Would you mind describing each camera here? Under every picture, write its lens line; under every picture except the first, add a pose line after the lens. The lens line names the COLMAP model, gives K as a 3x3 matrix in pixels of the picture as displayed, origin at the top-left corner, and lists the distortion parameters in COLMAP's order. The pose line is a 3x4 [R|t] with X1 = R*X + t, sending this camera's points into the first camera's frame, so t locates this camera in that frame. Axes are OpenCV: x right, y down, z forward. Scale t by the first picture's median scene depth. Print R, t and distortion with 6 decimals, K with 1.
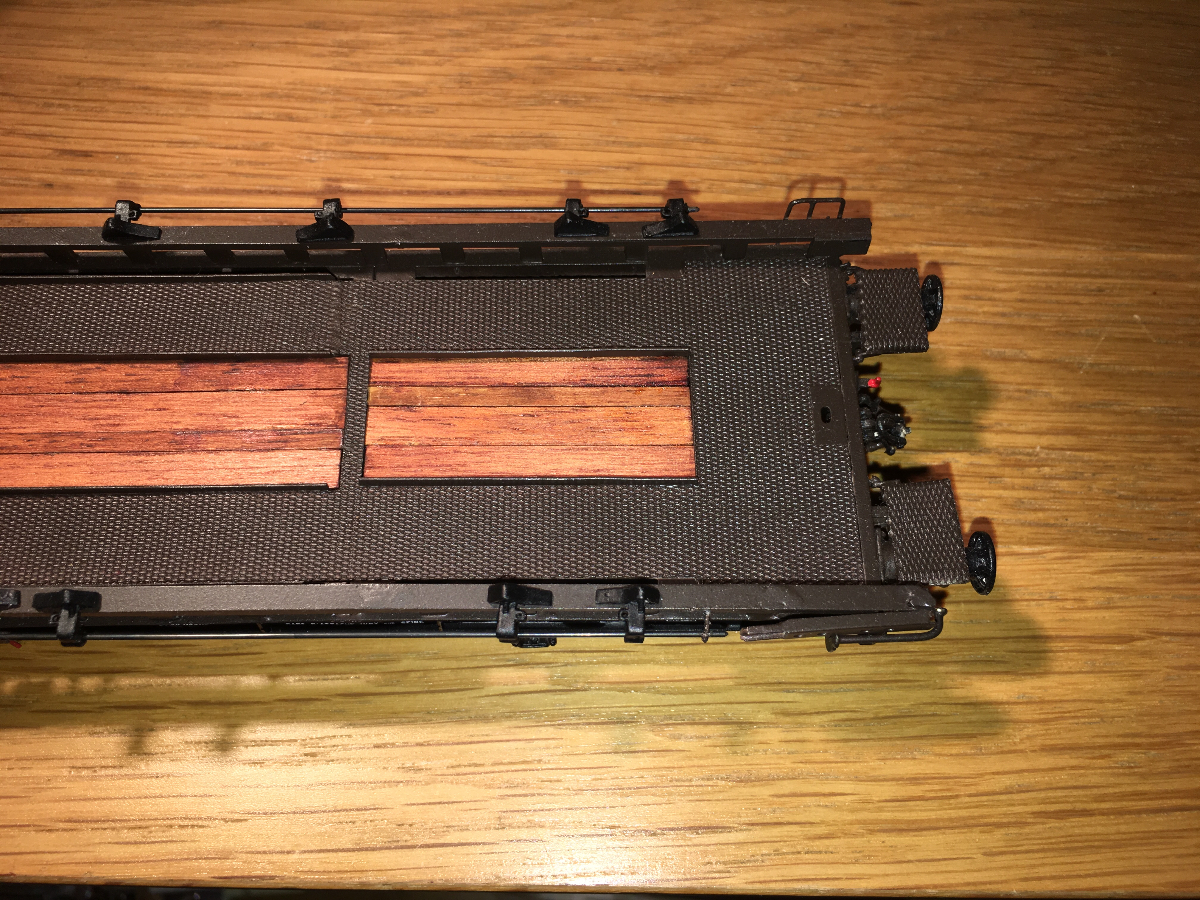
lens RADIAL K [[1032.0, 0, 600.0], [0, 1032.0, 450.0], [0, 0, 1]] dist [0.063881, -0.121121]
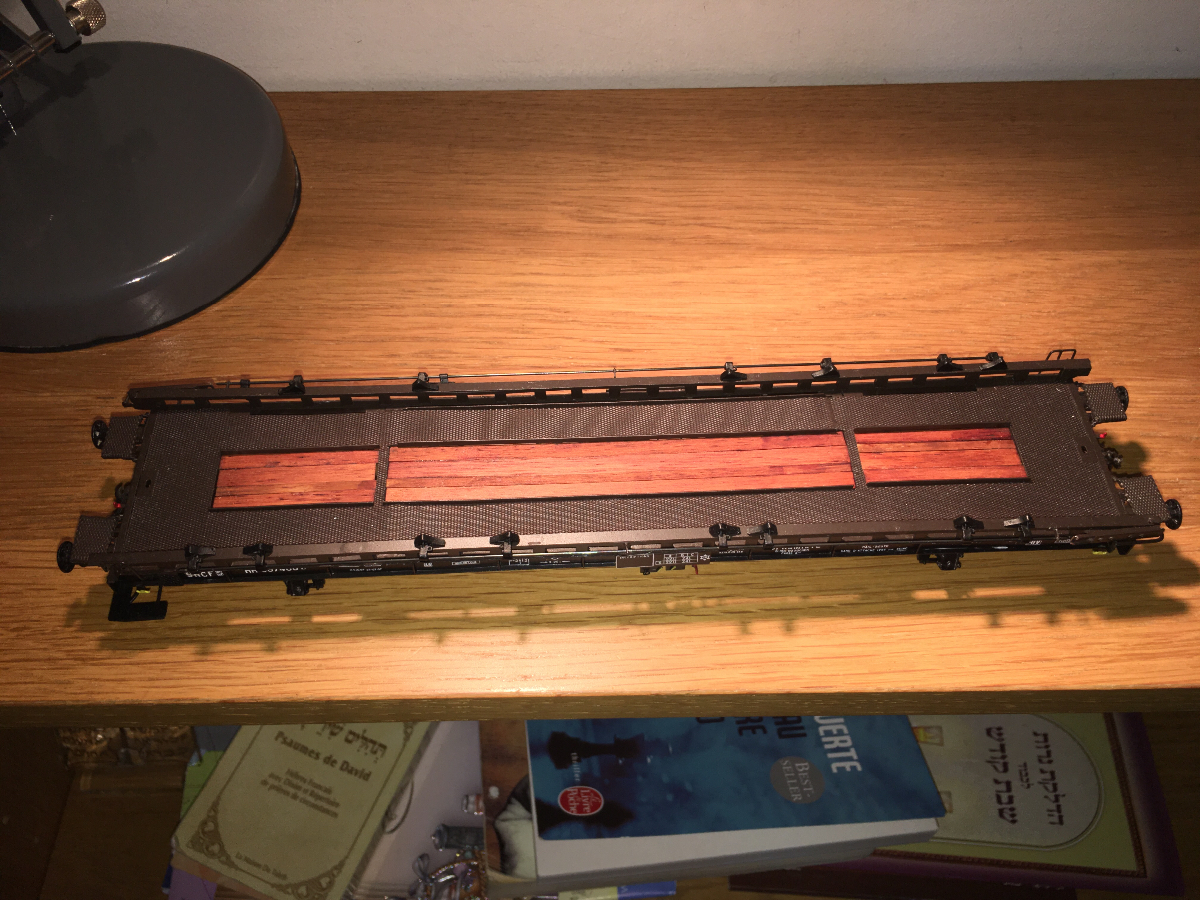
lens RADIAL K [[1007.3, 0, 600.0], [0, 1007.3, 450.0], [0, 0, 1]] dist [0.008615, -0.010893]
pose [[0.999469, -0.030748, -0.010738, -0.563003], [0.027728, 0.976283, -0.214713, 0.289907], [0.017085, 0.214301, 0.976618, -0.760677]]
